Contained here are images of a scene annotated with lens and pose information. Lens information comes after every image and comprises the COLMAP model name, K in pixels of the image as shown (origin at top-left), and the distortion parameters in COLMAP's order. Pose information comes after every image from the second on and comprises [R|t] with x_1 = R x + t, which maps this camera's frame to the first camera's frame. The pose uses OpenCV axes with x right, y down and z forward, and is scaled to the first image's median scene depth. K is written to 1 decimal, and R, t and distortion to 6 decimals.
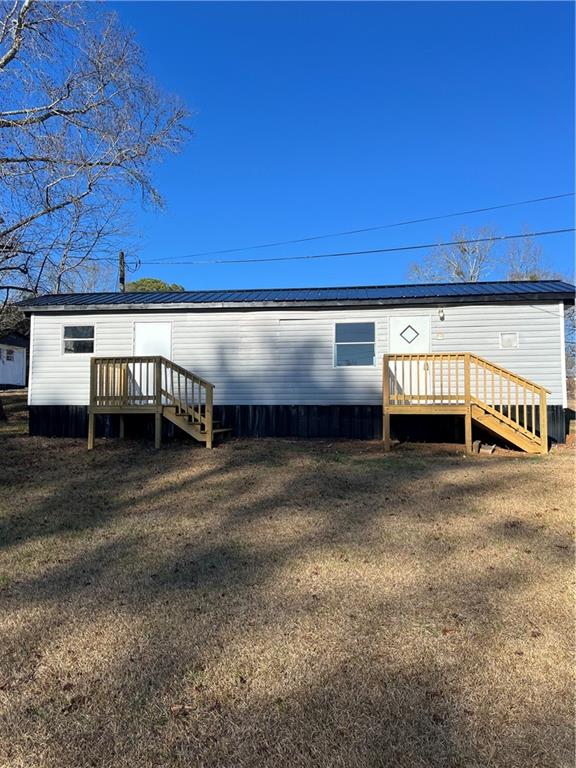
lens RADIAL K [[576.4, 0, 288.0], [0, 576.4, 384.0], [0, 0, 1]] dist [0.003446, -0.007364]
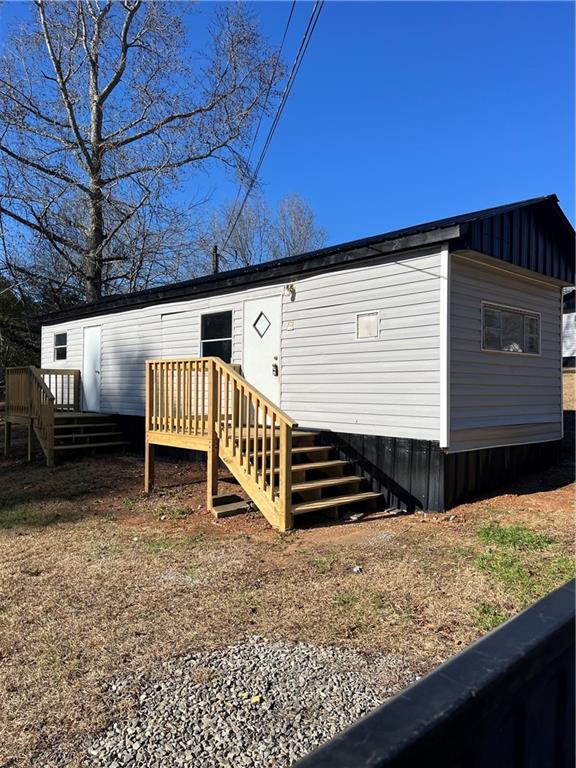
lens RADIAL K [[576.4, 0, 288.0], [0, 576.4, 384.0], [0, 0, 1]] dist [0.003446, -0.007364]
pose [[0.796867, -0.001509, -0.604153, 0.648398], [0.028243, 0.998997, 0.034757, -0.037361], [0.603495, -0.044759, 0.796110, 0.457208]]
